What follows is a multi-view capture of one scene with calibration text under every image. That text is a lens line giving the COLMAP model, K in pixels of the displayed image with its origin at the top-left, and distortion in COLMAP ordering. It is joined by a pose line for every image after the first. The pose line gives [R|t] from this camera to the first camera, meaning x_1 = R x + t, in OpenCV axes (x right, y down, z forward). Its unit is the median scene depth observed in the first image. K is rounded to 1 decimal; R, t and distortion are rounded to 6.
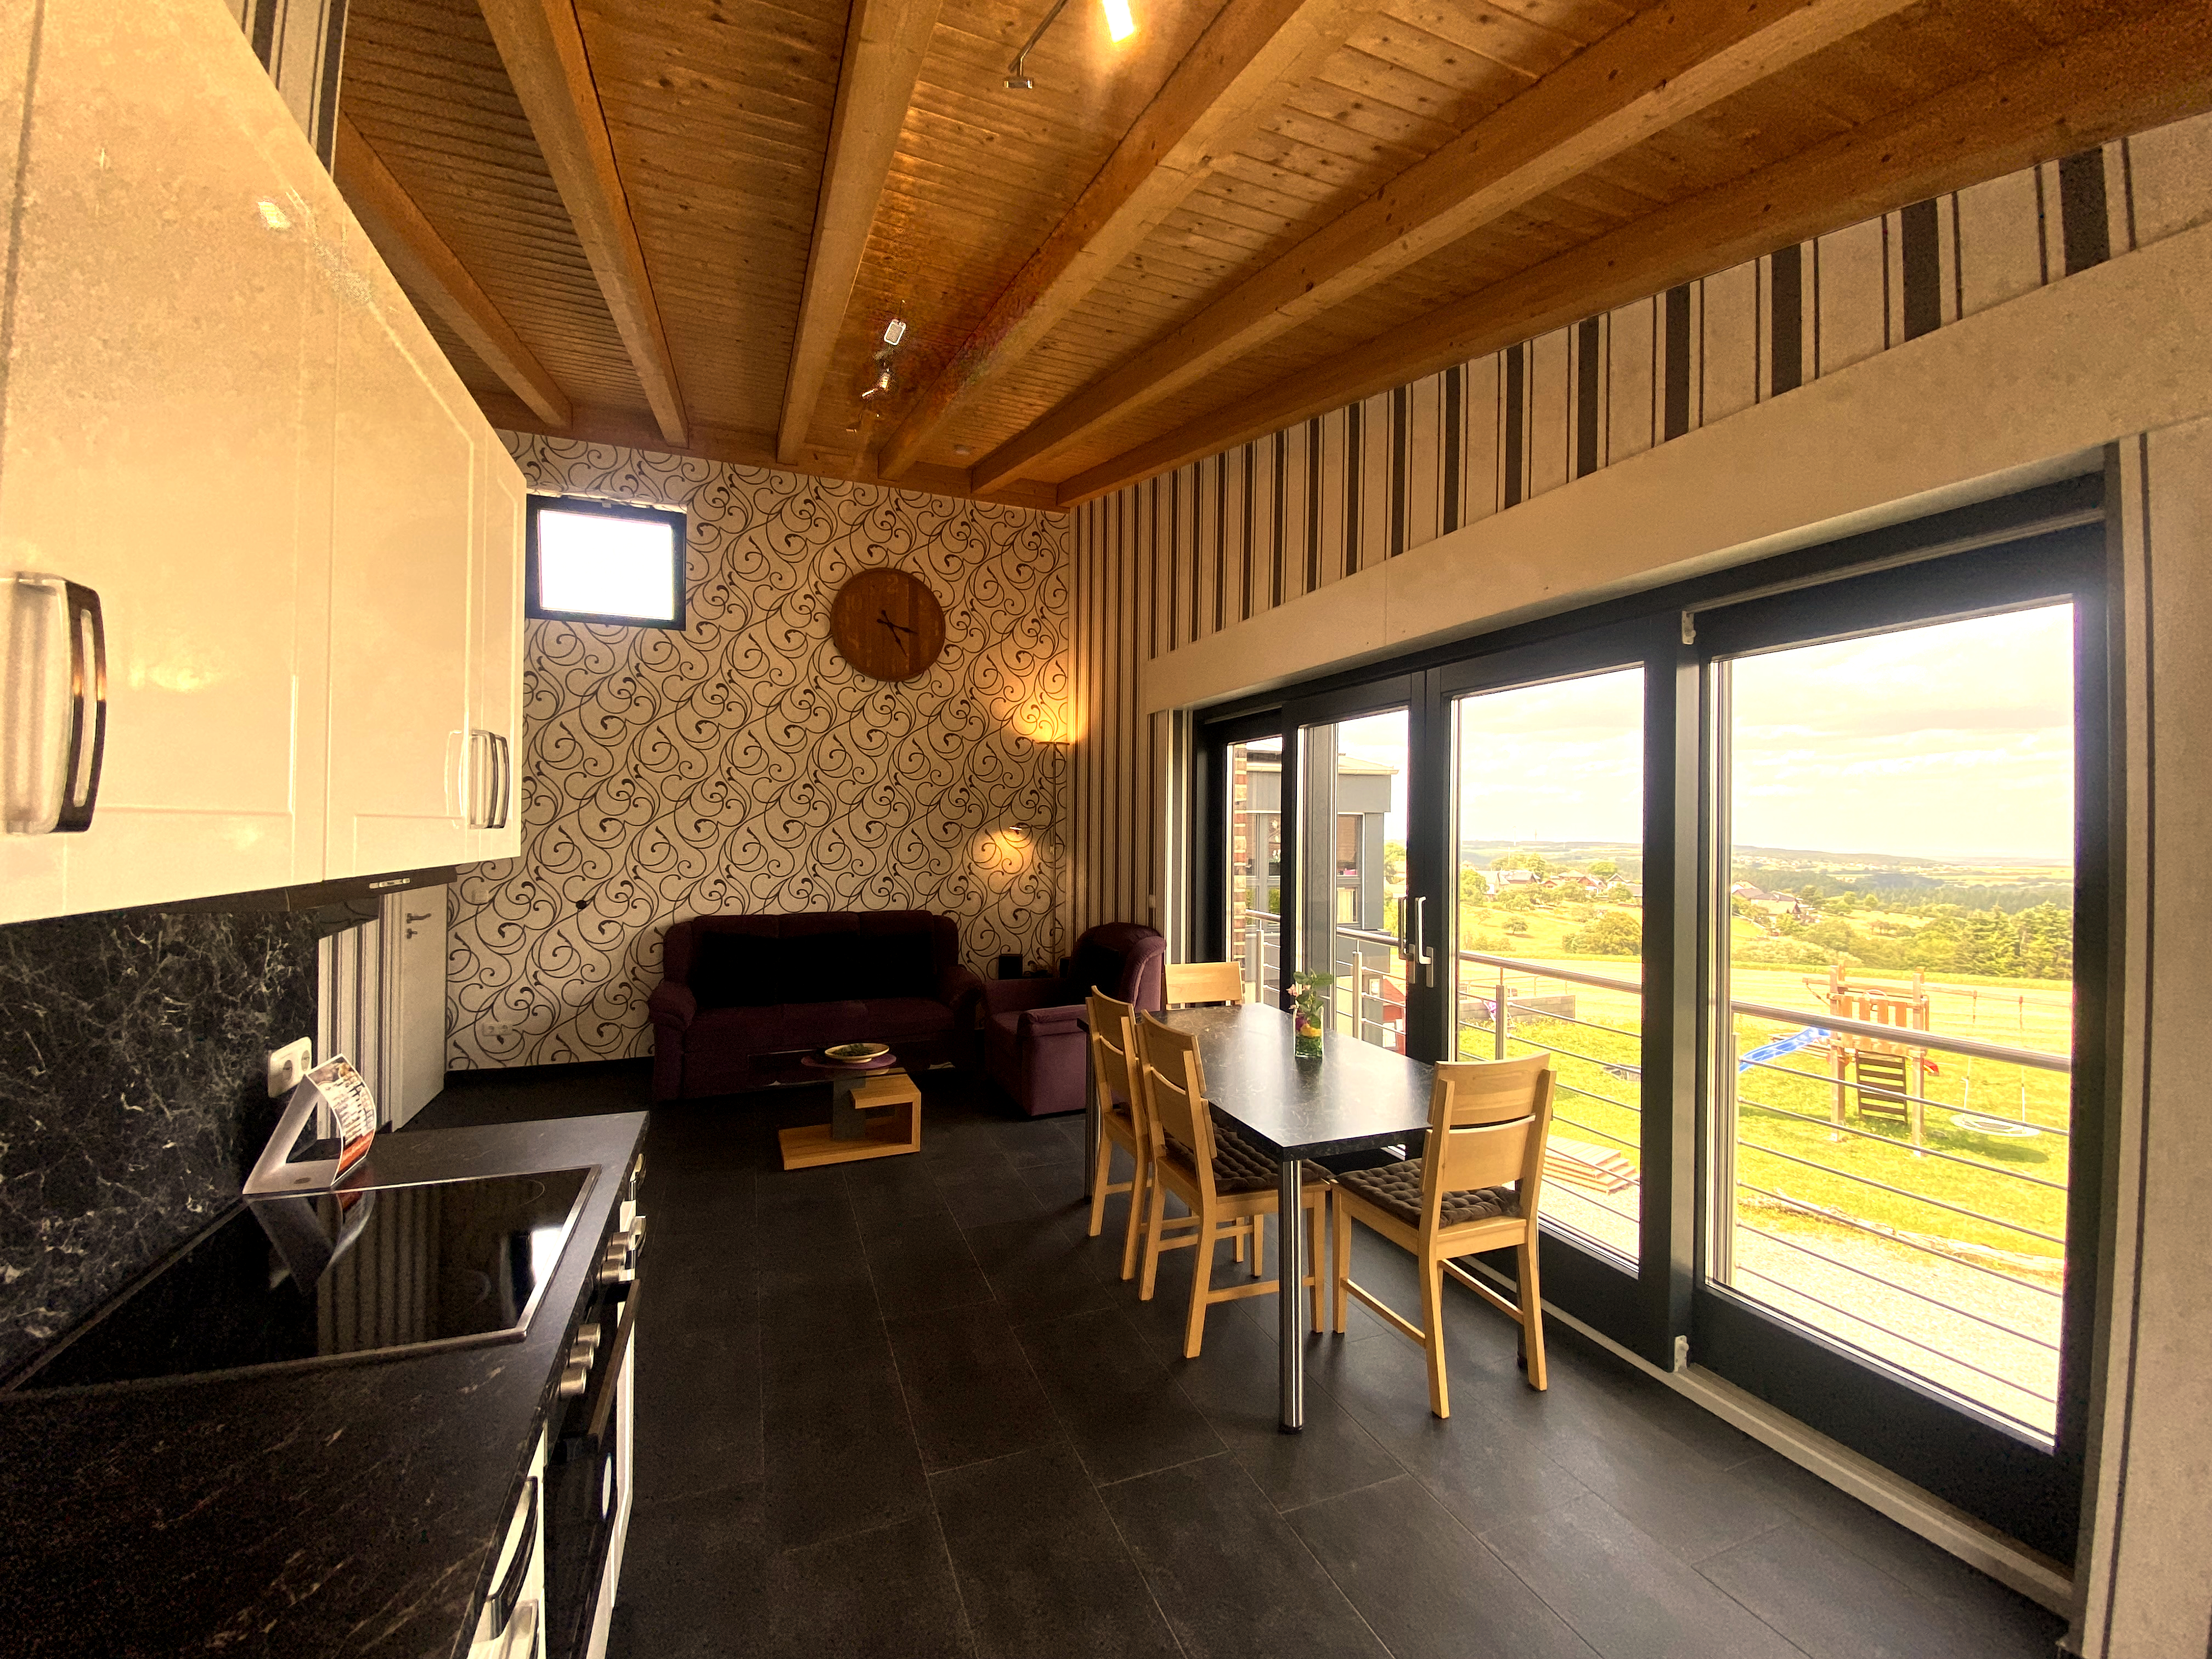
lens RADIAL K [[900.5, 0, 1119.7], [0, 900.5, 829.3], [0, 0, 1]] dist [-0.041105, -0.001377]
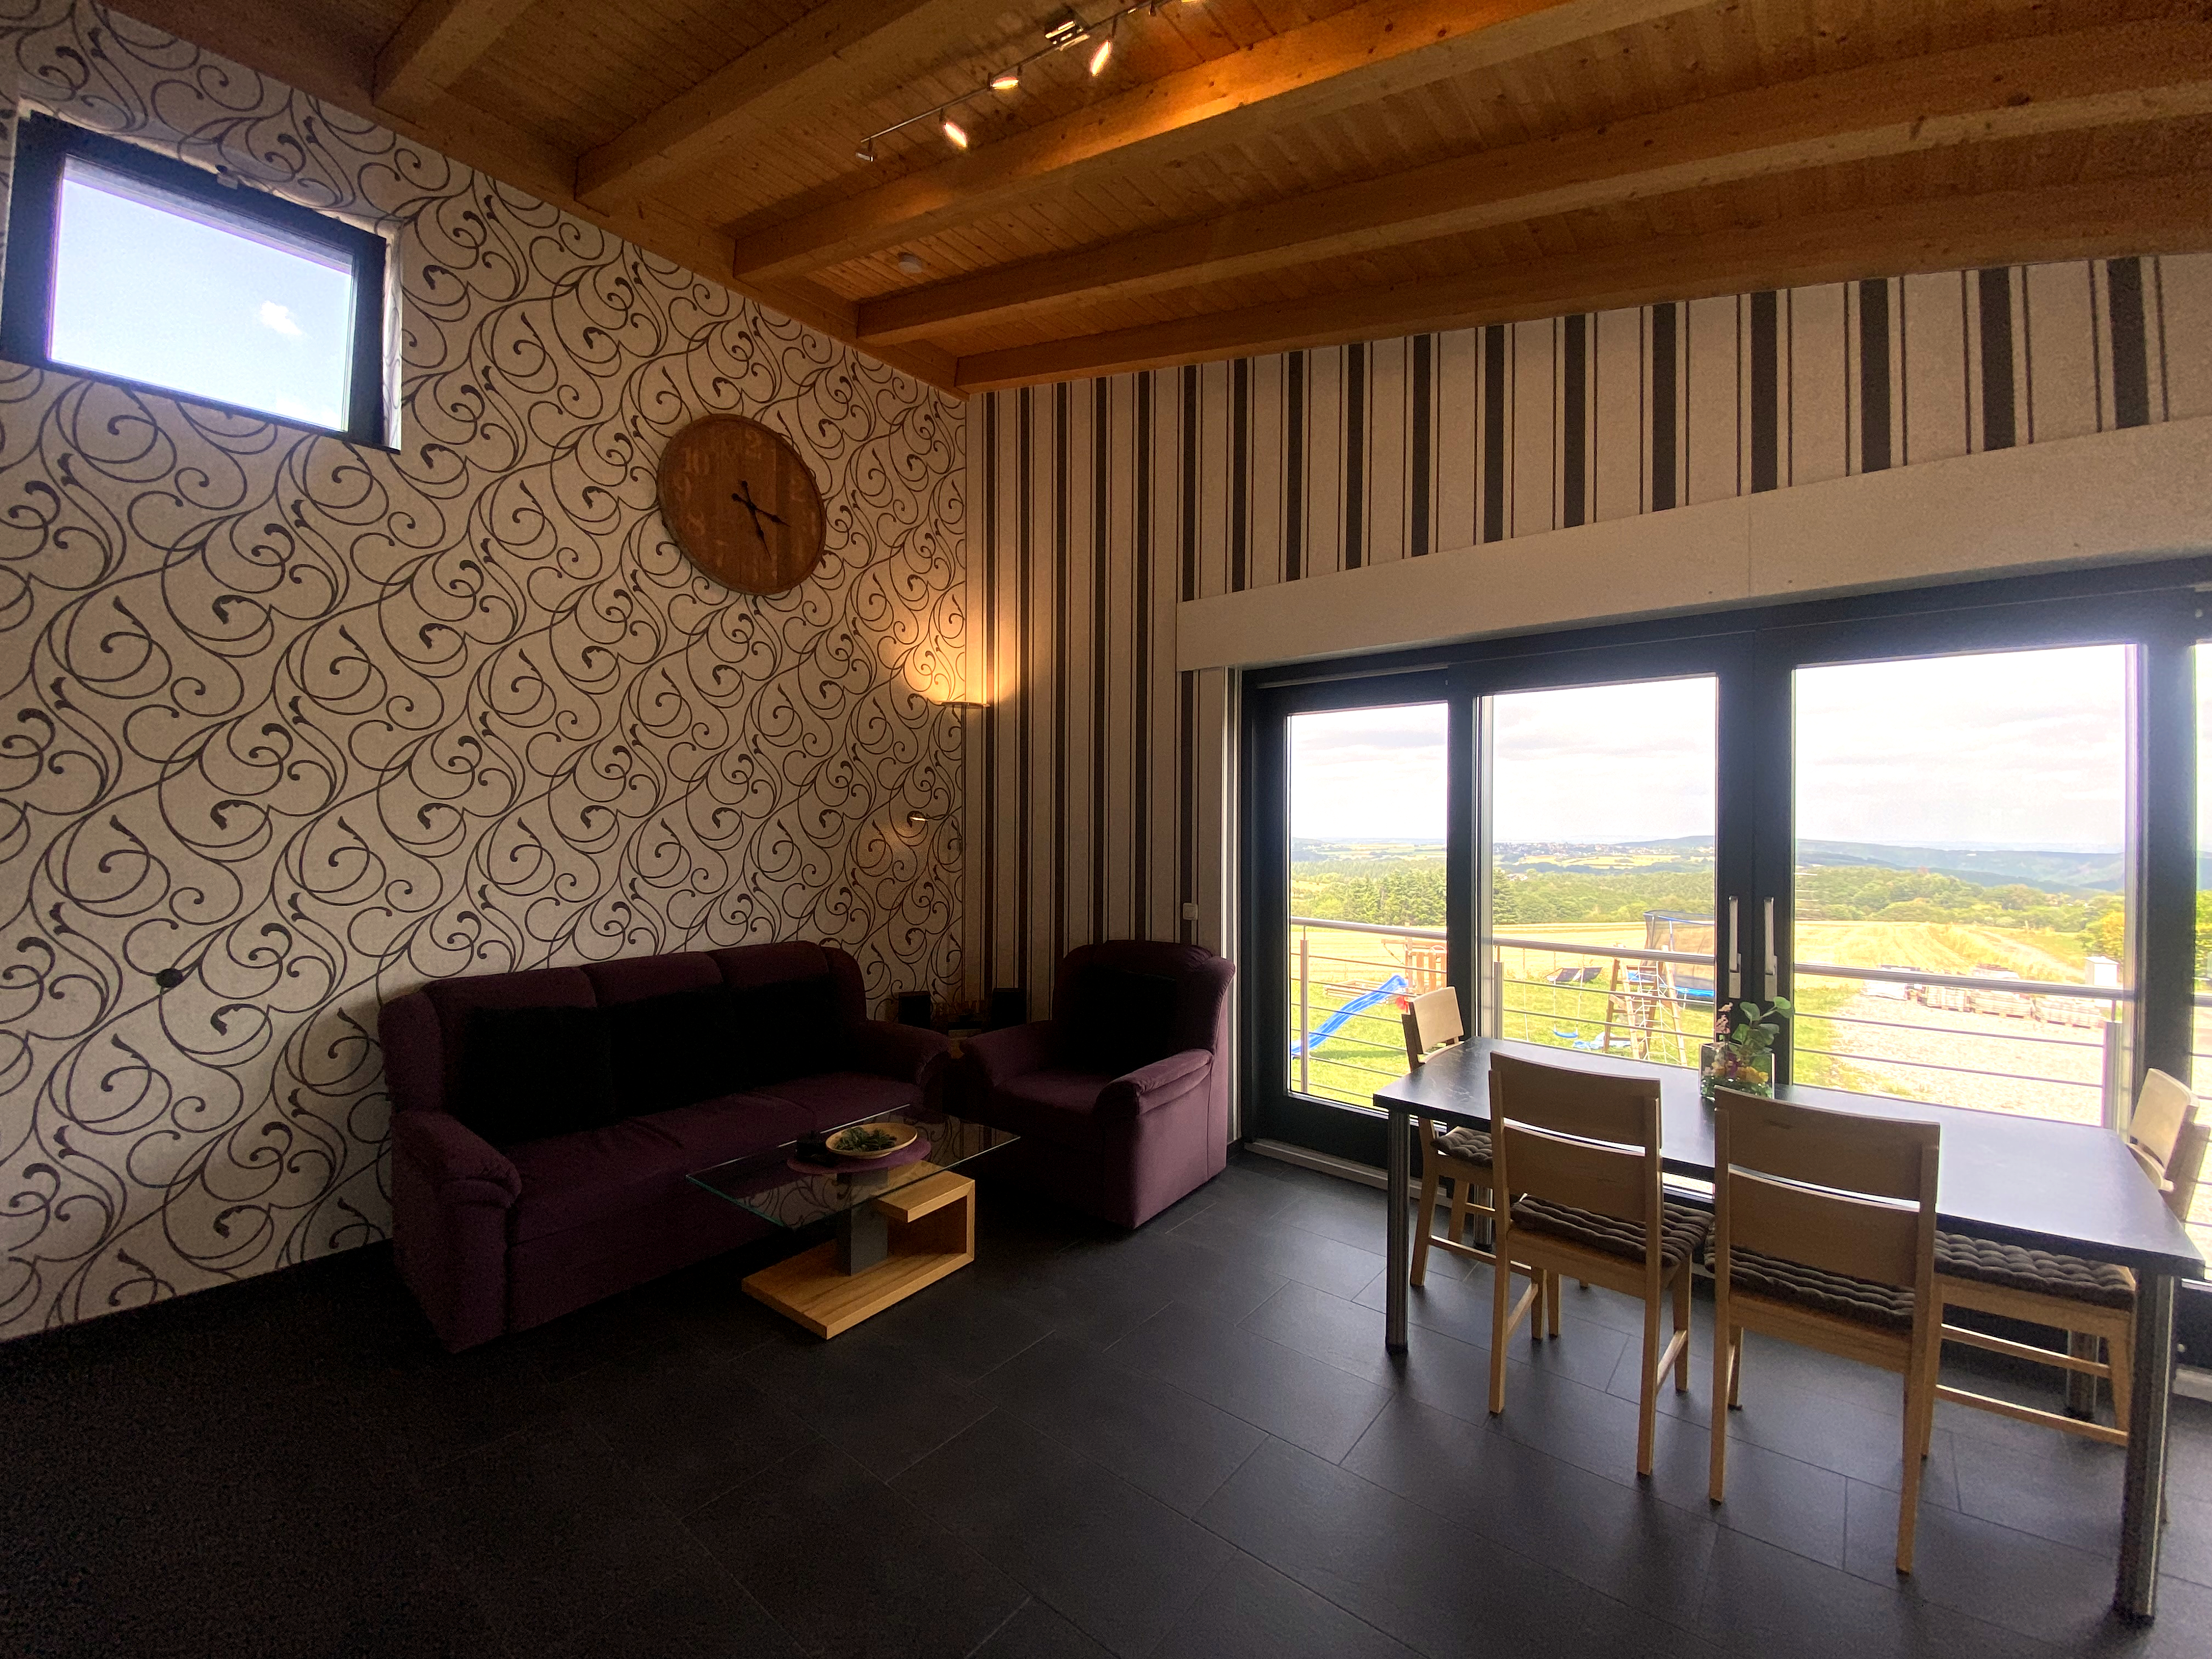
lens RADIAL K [[900.5, 0, 1104.4], [0, 900.5, 833.2], [0, 0, 1]] dist [-0.041105, -0.001377]
pose [[0.872680, -0.008989, 0.488209, -0.352970], [0.001553, 0.999877, 0.015632, -0.000993], [-0.488289, -0.012883, 0.872587, 0.311419]]
